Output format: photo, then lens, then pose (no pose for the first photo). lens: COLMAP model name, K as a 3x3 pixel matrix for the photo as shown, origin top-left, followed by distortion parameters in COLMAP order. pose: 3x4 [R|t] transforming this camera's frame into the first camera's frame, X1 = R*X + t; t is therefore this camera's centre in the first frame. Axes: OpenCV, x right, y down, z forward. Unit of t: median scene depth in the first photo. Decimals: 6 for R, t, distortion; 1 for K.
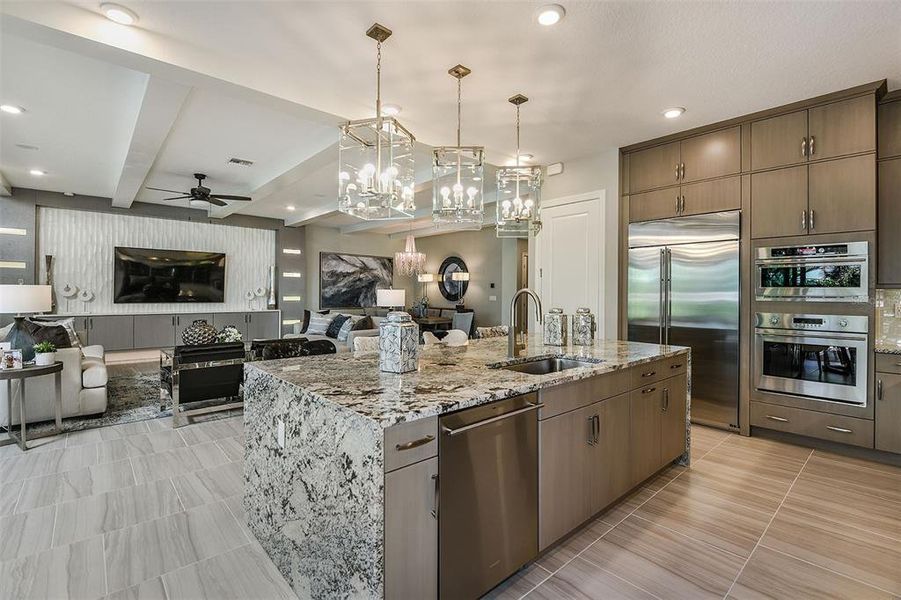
lens RADIAL K [[418.0, 0, 452.4], [0, 418.0, 296.4], [0, 0, 1]] dist [0.008626, -0.000527]
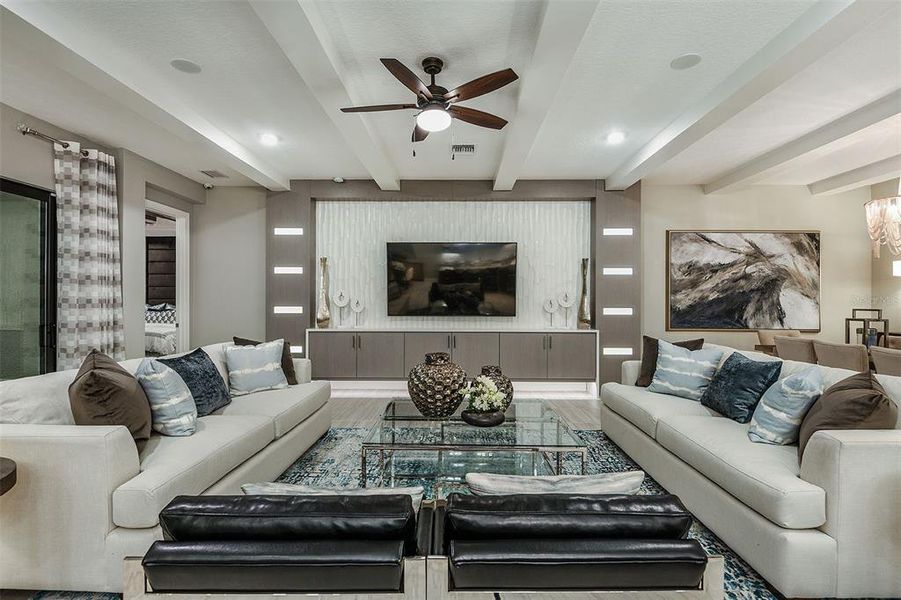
lens RADIAL K [[418.0, 0, 452.4], [0, 418.0, 296.4], [0, 0, 1]] dist [0.008626, -0.000527]
pose [[0.739131, -0.015462, -0.673384, -0.146567], [-0.001573, 0.999694, -0.024682, -0.001453], [0.673560, 0.019302, 0.738881, 0.377033]]
